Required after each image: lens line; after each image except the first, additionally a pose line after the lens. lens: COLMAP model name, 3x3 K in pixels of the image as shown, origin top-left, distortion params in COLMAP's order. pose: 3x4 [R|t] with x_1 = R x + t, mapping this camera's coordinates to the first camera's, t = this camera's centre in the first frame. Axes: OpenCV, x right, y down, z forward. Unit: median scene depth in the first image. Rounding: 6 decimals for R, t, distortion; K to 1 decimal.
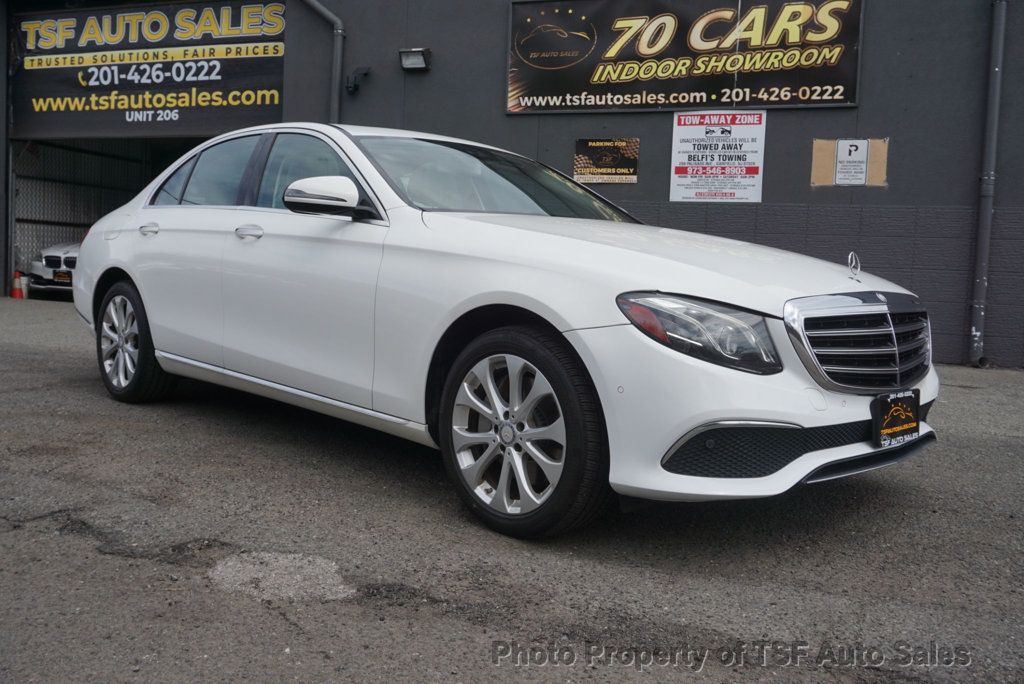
lens RADIAL K [[922.0, 0, 509.2], [0, 922.0, 336.0], [0, 0, 1]] dist [0.007058, 0.007358]
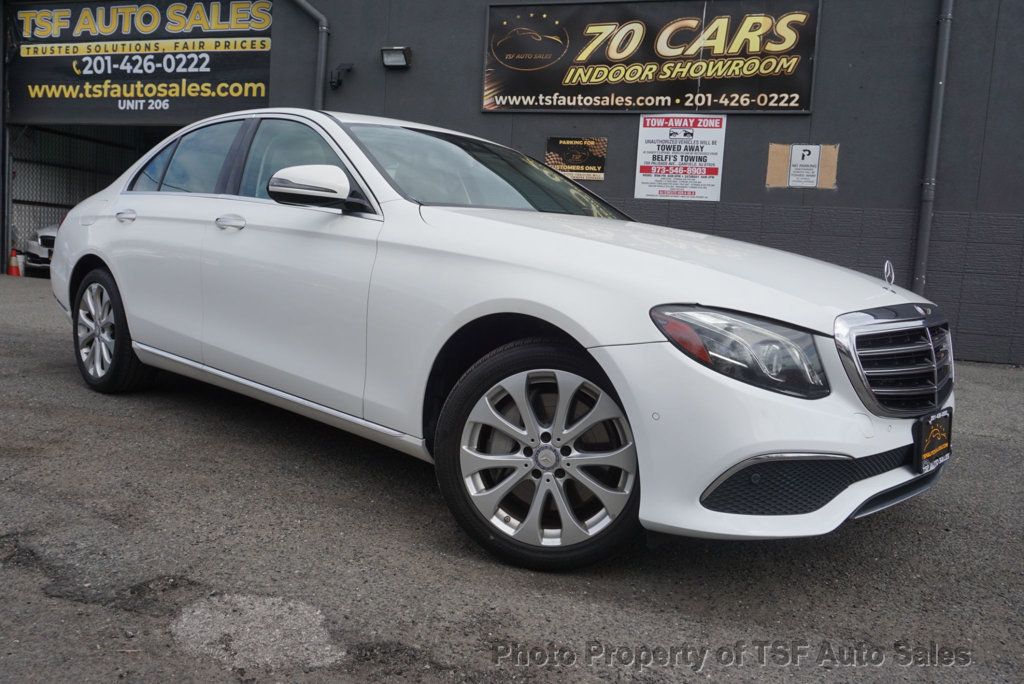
lens RADIAL K [[806.6, 0, 507.2], [0, 806.6, 335.8], [0, 0, 1]] dist [0.001015, -0.006569]
pose [[0.998740, 0.016014, 0.047559, -0.015314], [-0.017374, 0.999448, 0.028320, -0.010460], [-0.047079, -0.029111, 0.998467, 0.069046]]
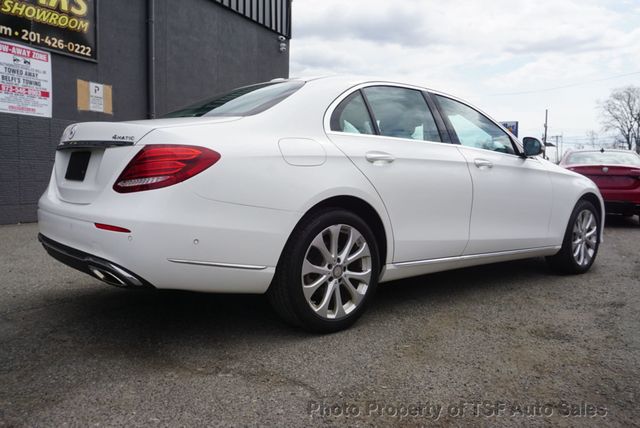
lens RADIAL K [[539.2, 0, 324.7], [0, 539.2, 210.2], [0, 0, 1]] dist [-0.009774, 0.004874]
pose [[0.050642, -0.109847, 0.992658, -0.529981], [0.063611, 0.992270, 0.106559, -0.063768], [-0.996689, 0.057748, 0.057238, 0.530834]]
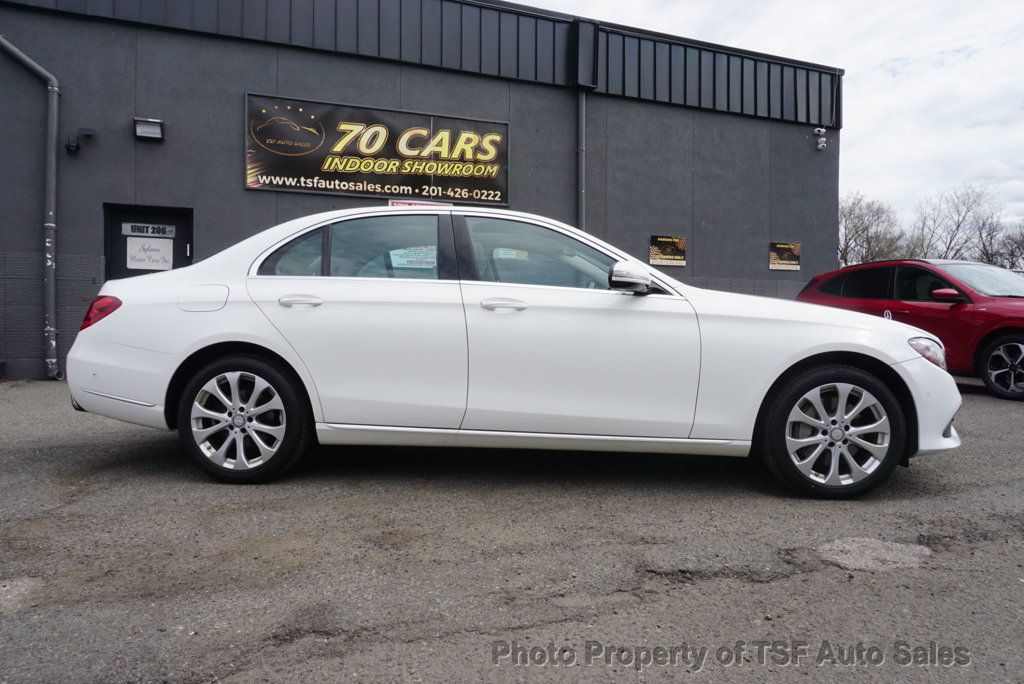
lens RADIAL K [[694.1, 0, 508.6], [0, 694.1, 341.2], [0, 0, 1]] dist [-0.030892, 0.023556]
pose [[0.739964, -0.056620, 0.670259, -0.370627], [0.075031, 0.997180, 0.001404, -0.028874], [-0.668448, 0.049252, 0.742126, 0.160888]]
